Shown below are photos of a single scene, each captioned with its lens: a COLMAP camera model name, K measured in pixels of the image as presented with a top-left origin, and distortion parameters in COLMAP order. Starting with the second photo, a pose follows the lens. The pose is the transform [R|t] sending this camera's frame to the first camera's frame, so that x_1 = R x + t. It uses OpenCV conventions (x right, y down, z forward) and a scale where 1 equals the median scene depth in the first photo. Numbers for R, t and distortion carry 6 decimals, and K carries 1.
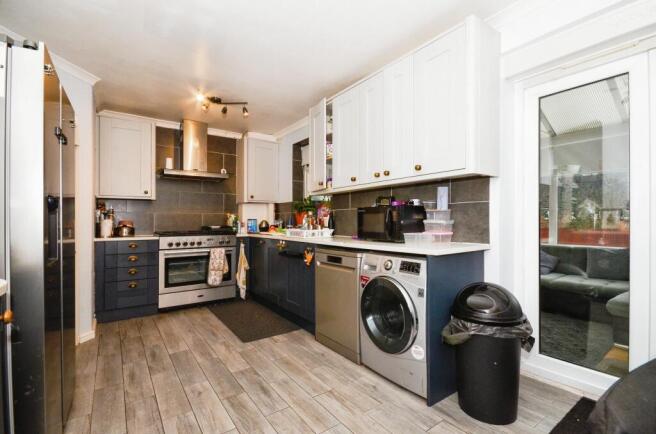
lens RADIAL K [[297.4, 0, 328.0], [0, 297.4, 217.0], [0, 0, 1]] dist [-0.000247, -0.000036]
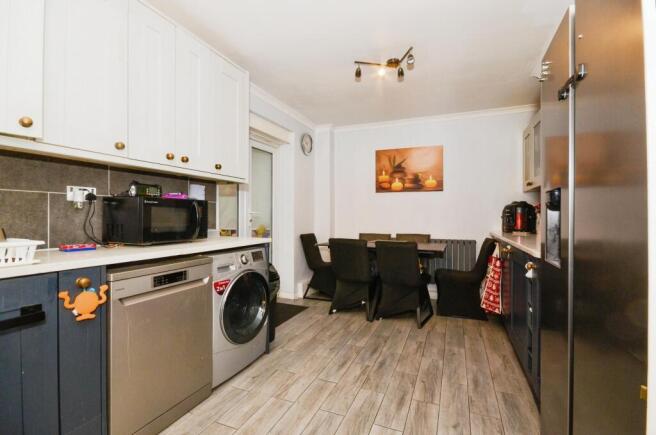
lens RADIAL K [[297.4, 0, 328.0], [0, 297.4, 217.5], [0, 0, 1]] dist [-0.000247, -0.000036]
pose [[-0.514247, 0.010030, 0.857584, -0.849424], [-0.005550, 0.999872, -0.015022, 0.027753], [-0.857624, -0.012484, -0.514125, 1.286948]]
